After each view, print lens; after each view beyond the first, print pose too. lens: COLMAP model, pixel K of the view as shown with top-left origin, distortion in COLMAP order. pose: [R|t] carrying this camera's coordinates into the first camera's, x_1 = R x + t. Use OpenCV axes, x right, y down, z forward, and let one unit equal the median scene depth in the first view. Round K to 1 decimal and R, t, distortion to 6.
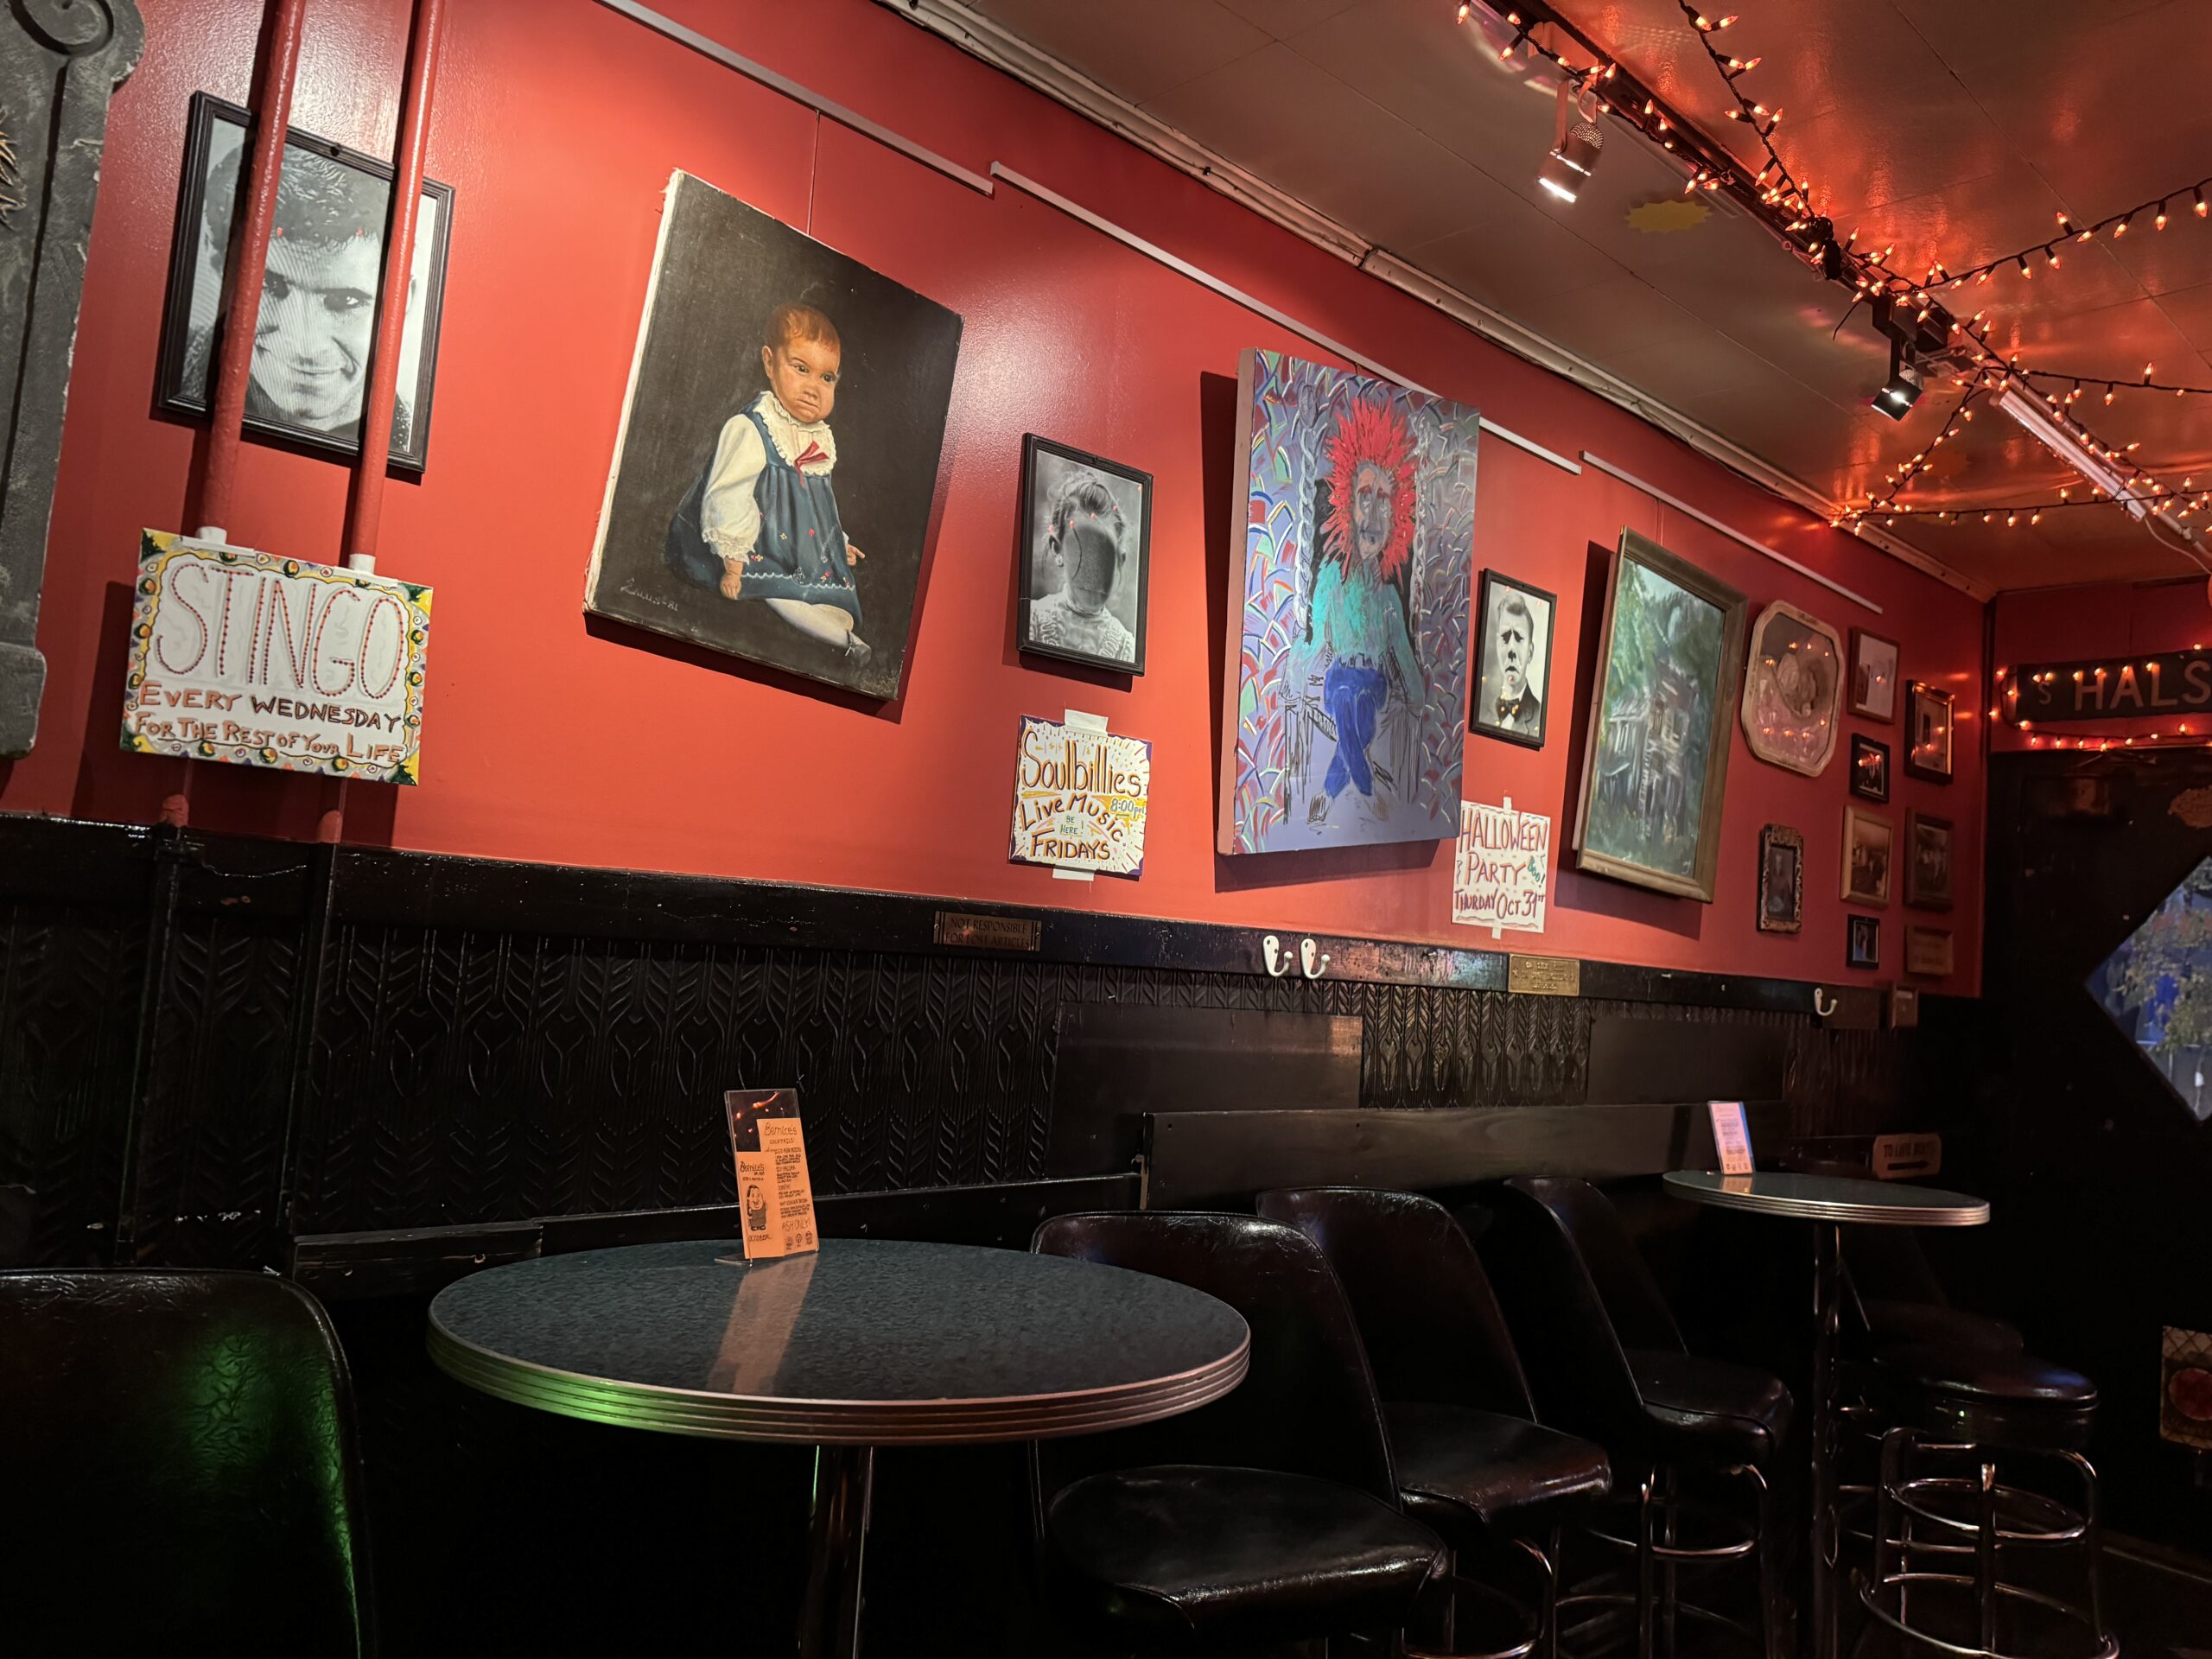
lens RADIAL K [[1576.4, 0, 1106.0], [0, 1576.4, 829.5], [0, 0, 1]] dist [-0.008210, -0.010589]
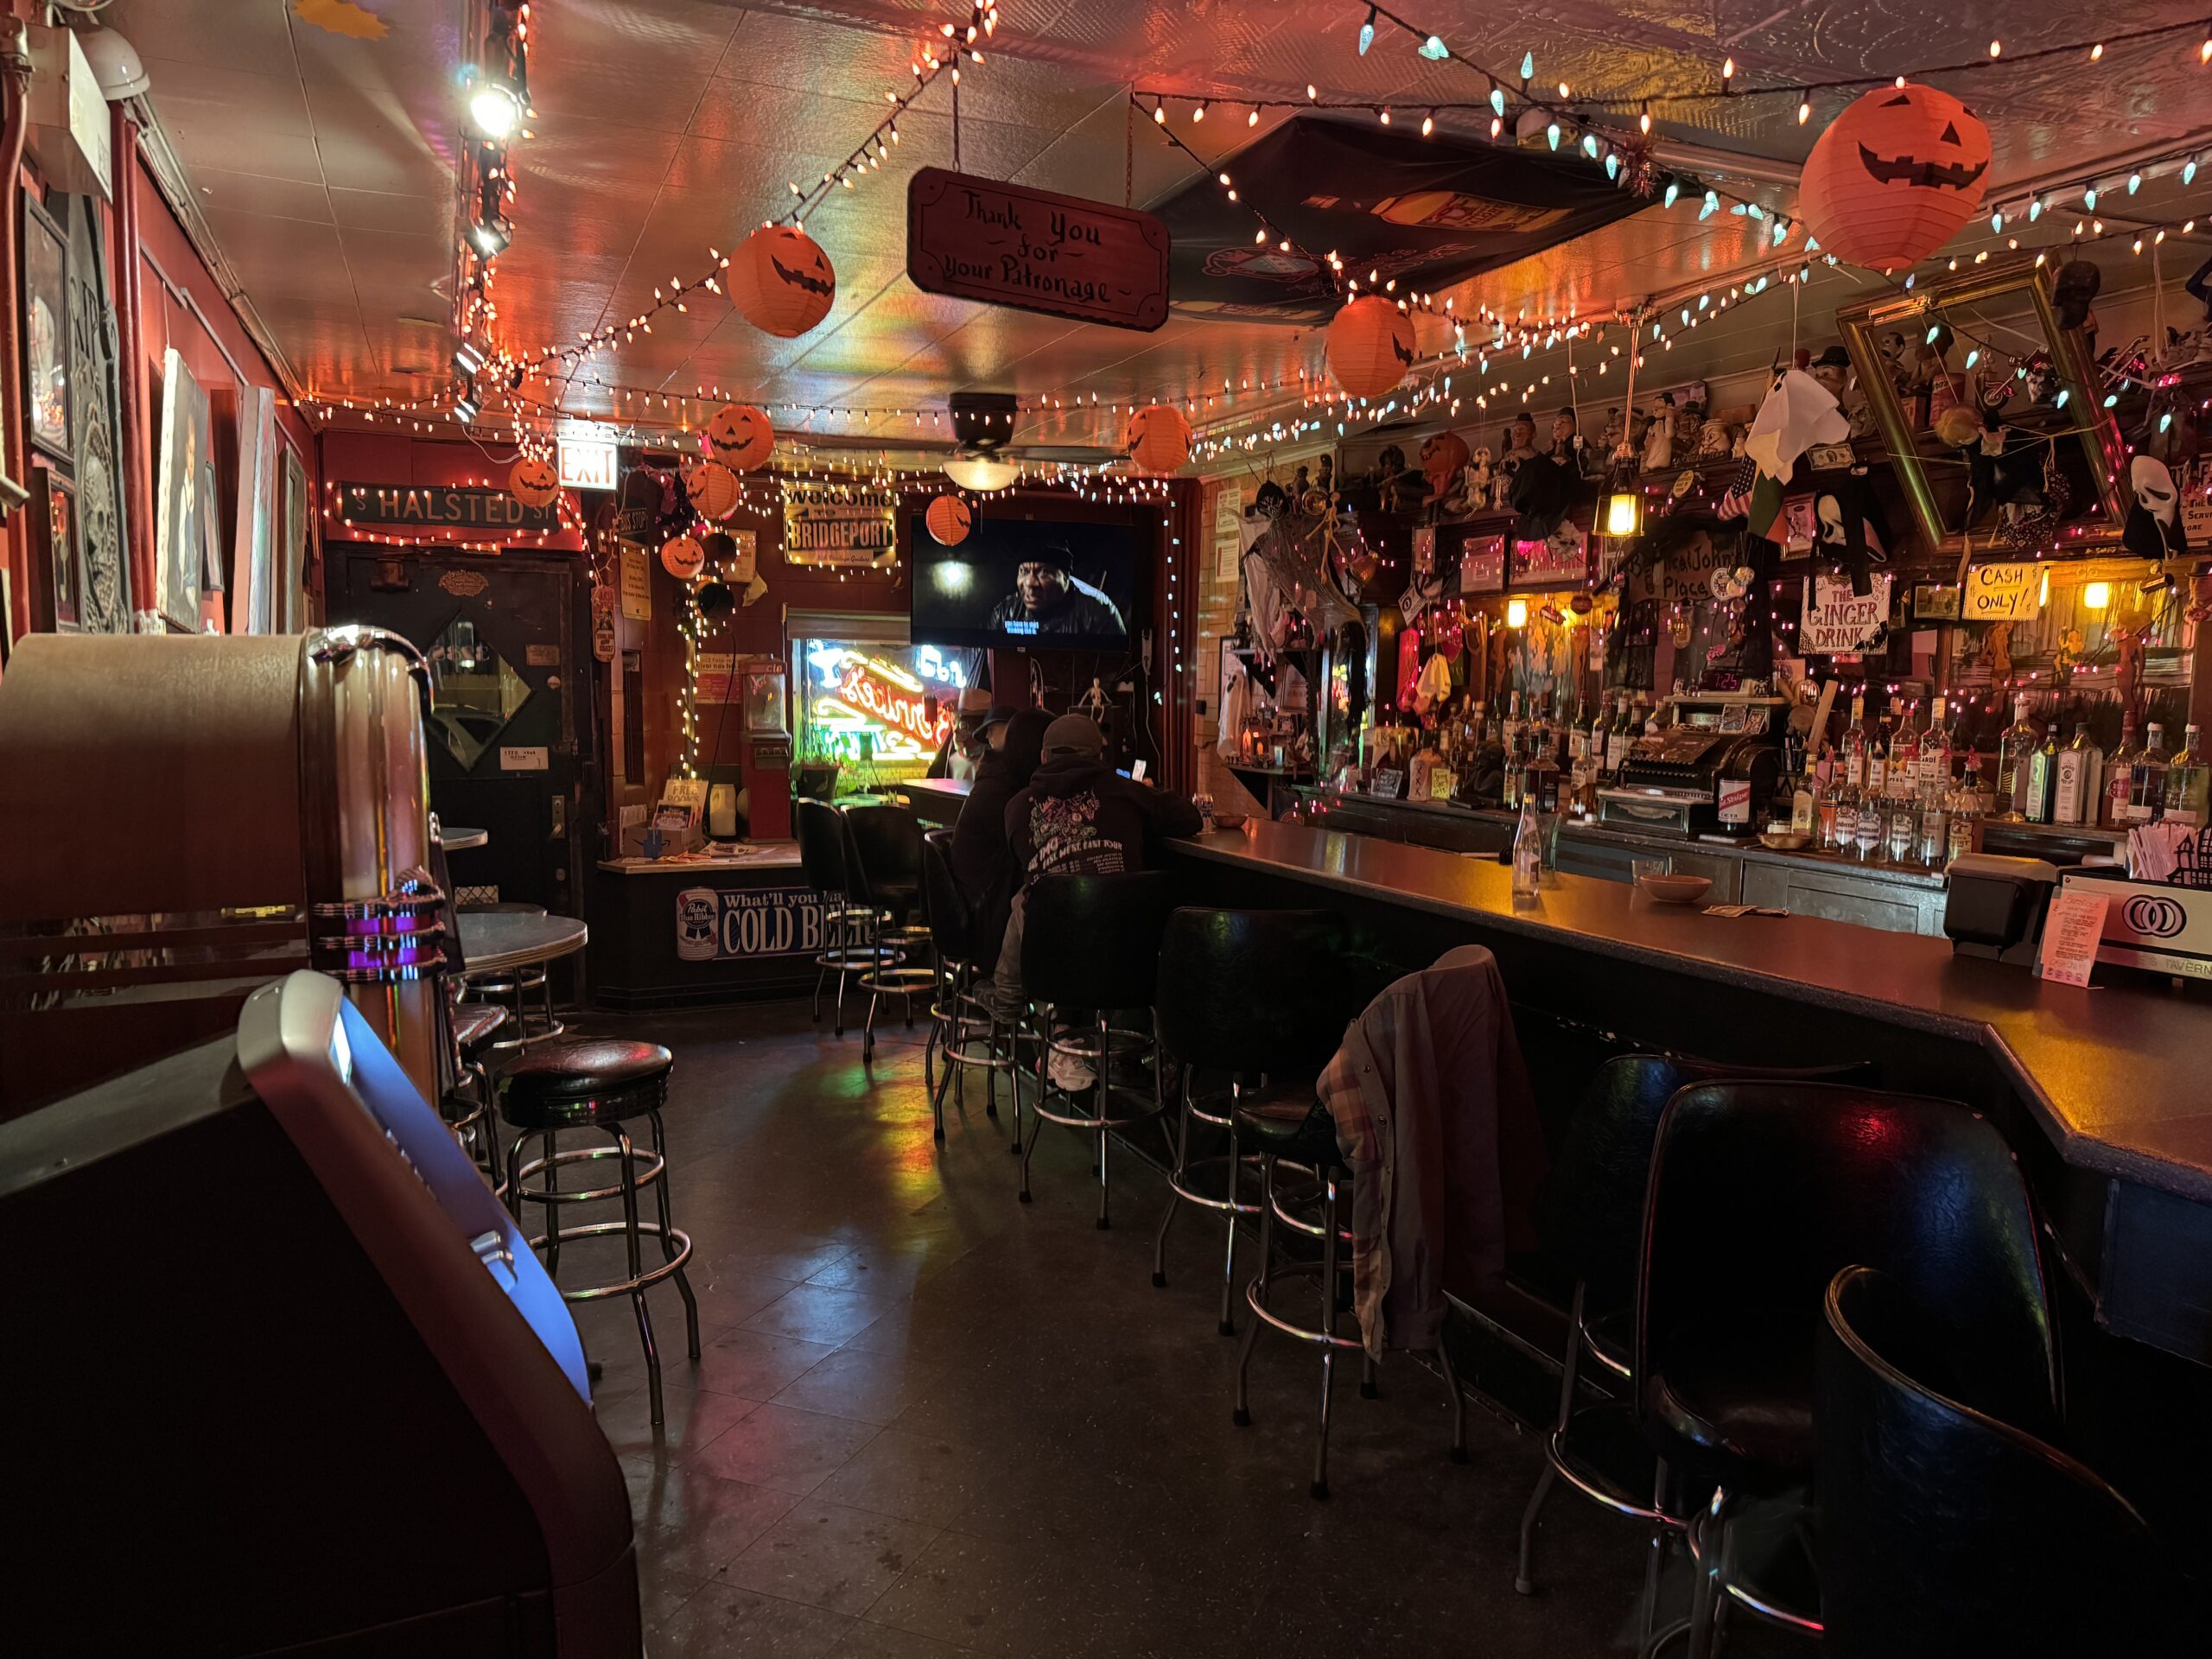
lens RADIAL K [[1541.9, 0, 1106.1], [0, 1541.9, 840.5], [0, 0, 1]] dist [0.185777, -0.368962]
pose [[0.366040, -0.175587, 0.913884, -0.677532], [-0.061168, 0.975375, 0.211901, -0.154938], [-0.928587, -0.133464, 0.346286, -0.280583]]
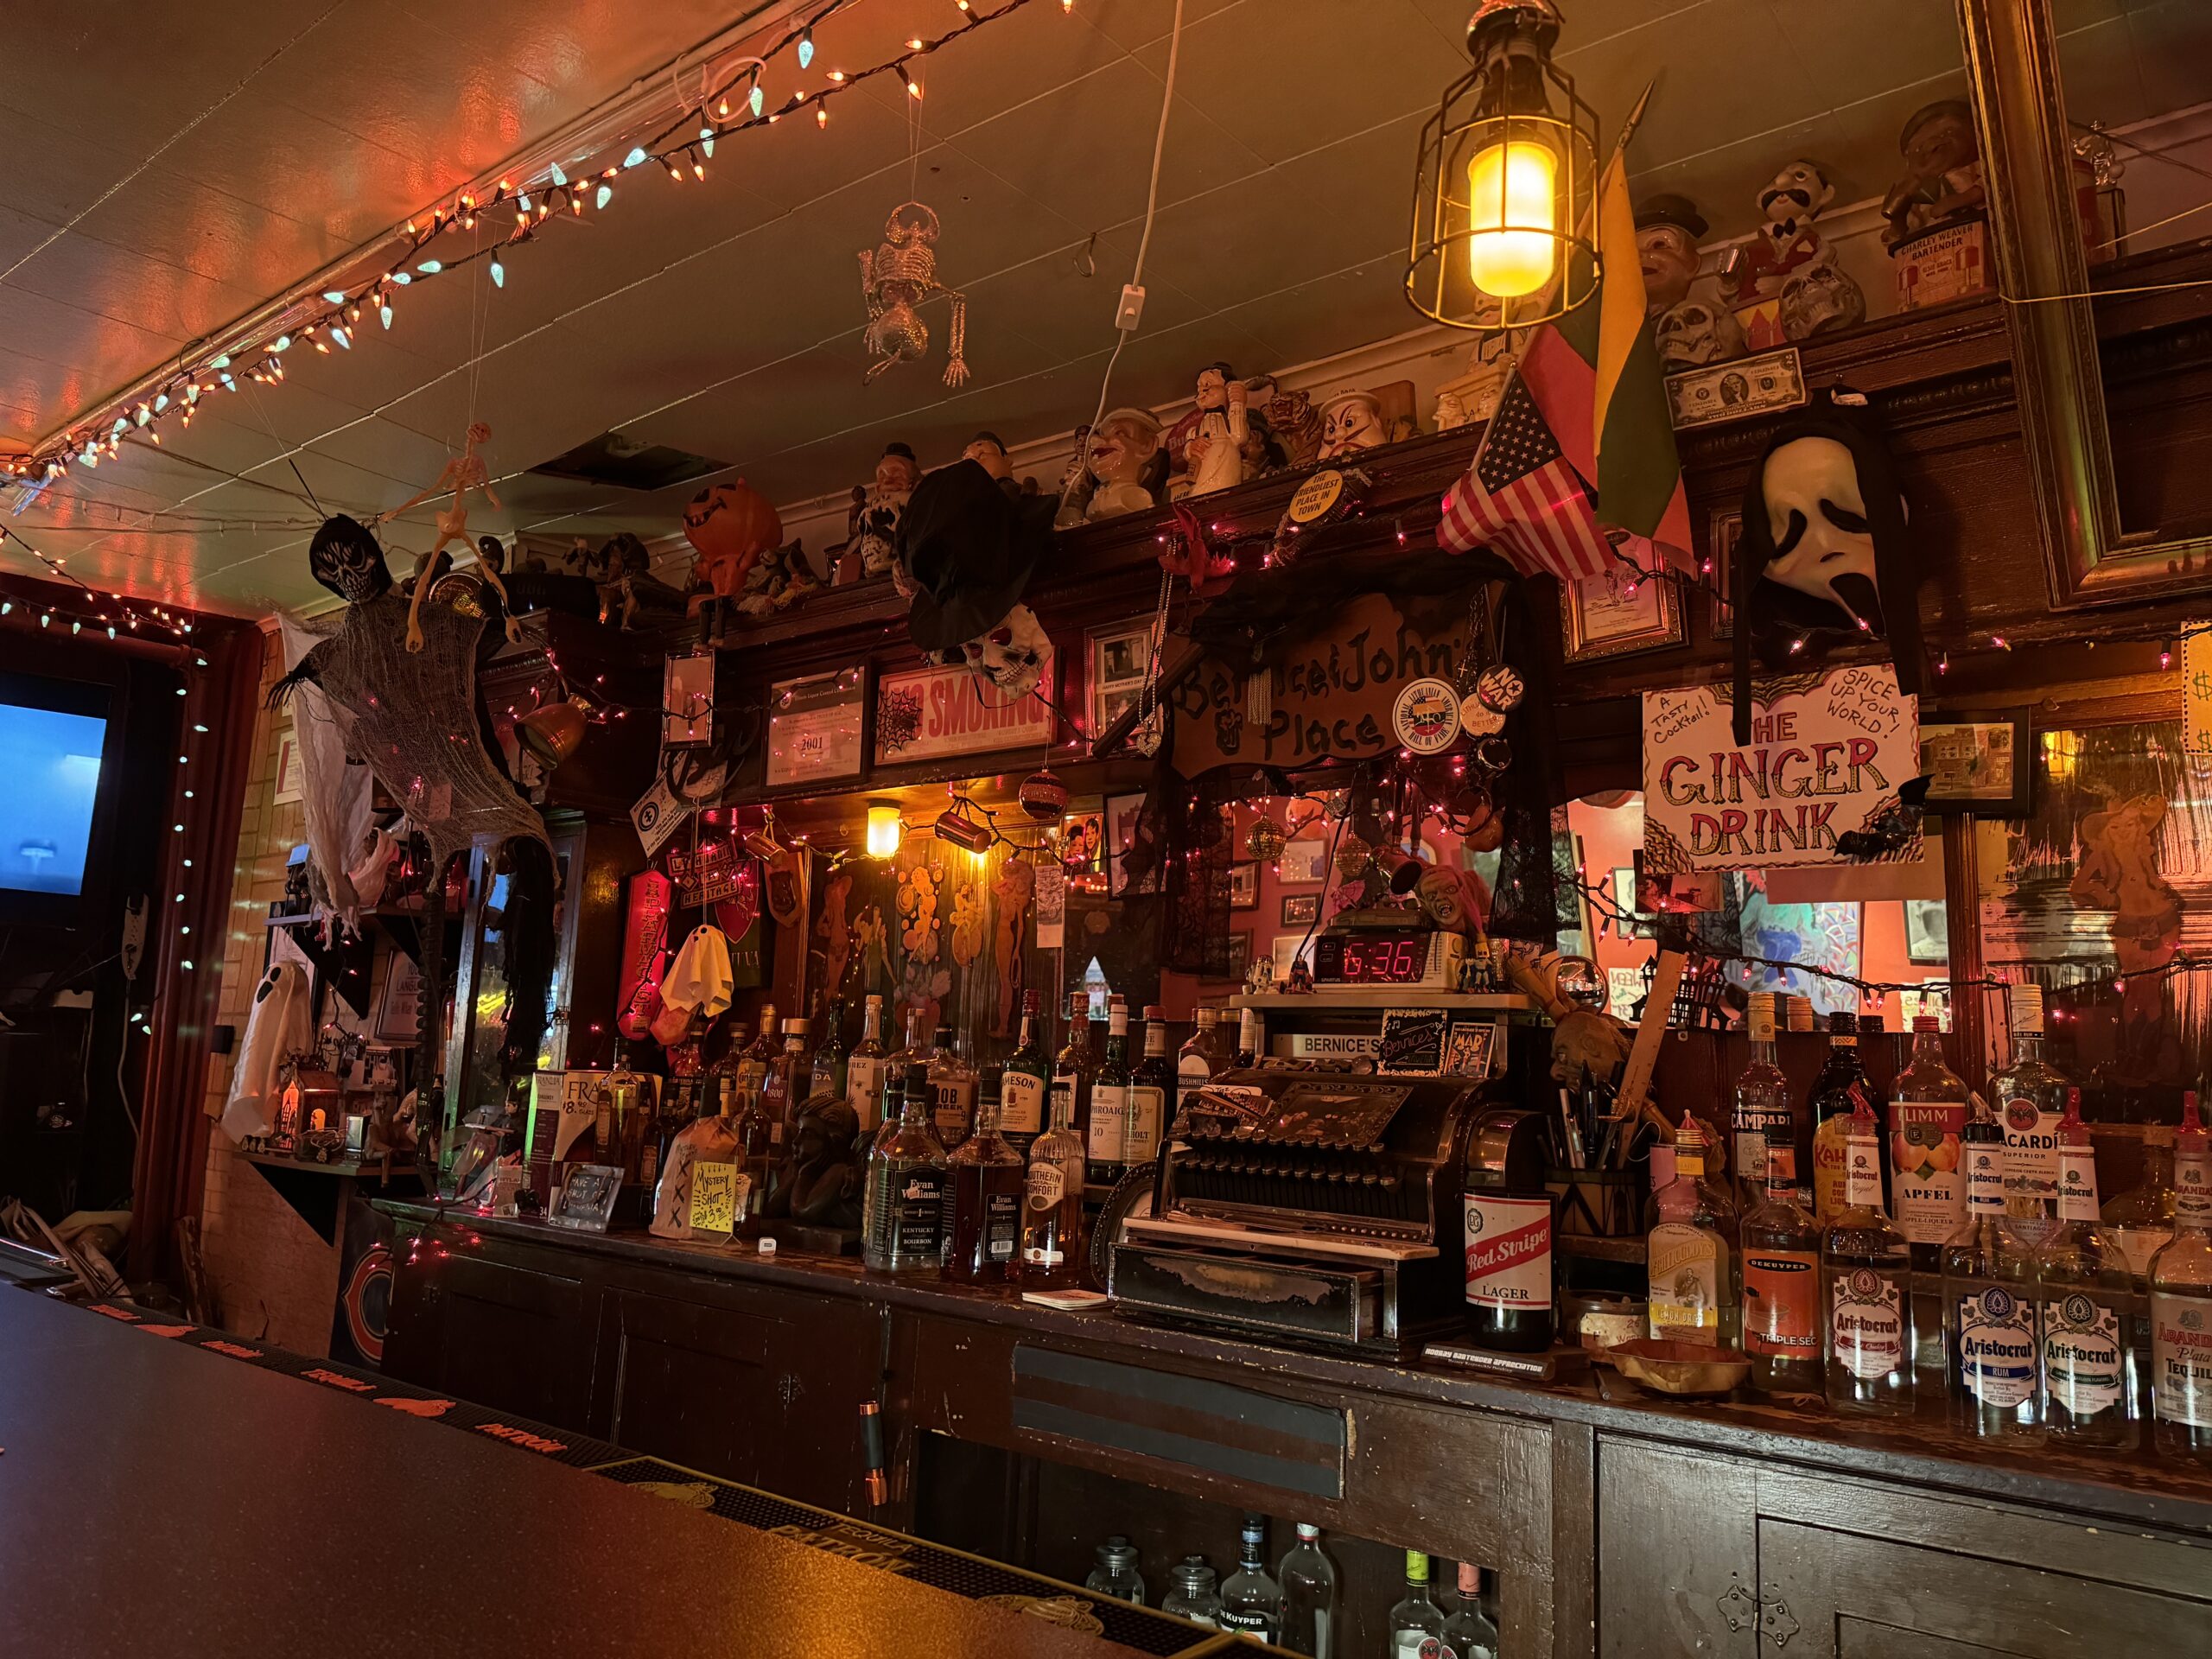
lens RADIAL K [[1546.7, 0, 1131.2], [0, 1546.7, 838.0], [0, 0, 1]] dist [0.081517, -0.111094]
pose [[-0.124499, 0.059705, 0.990422, 0.163008], [-0.126482, 0.989090, -0.075524, -0.029188], [-0.984125, -0.134673, -0.115589, -0.126182]]
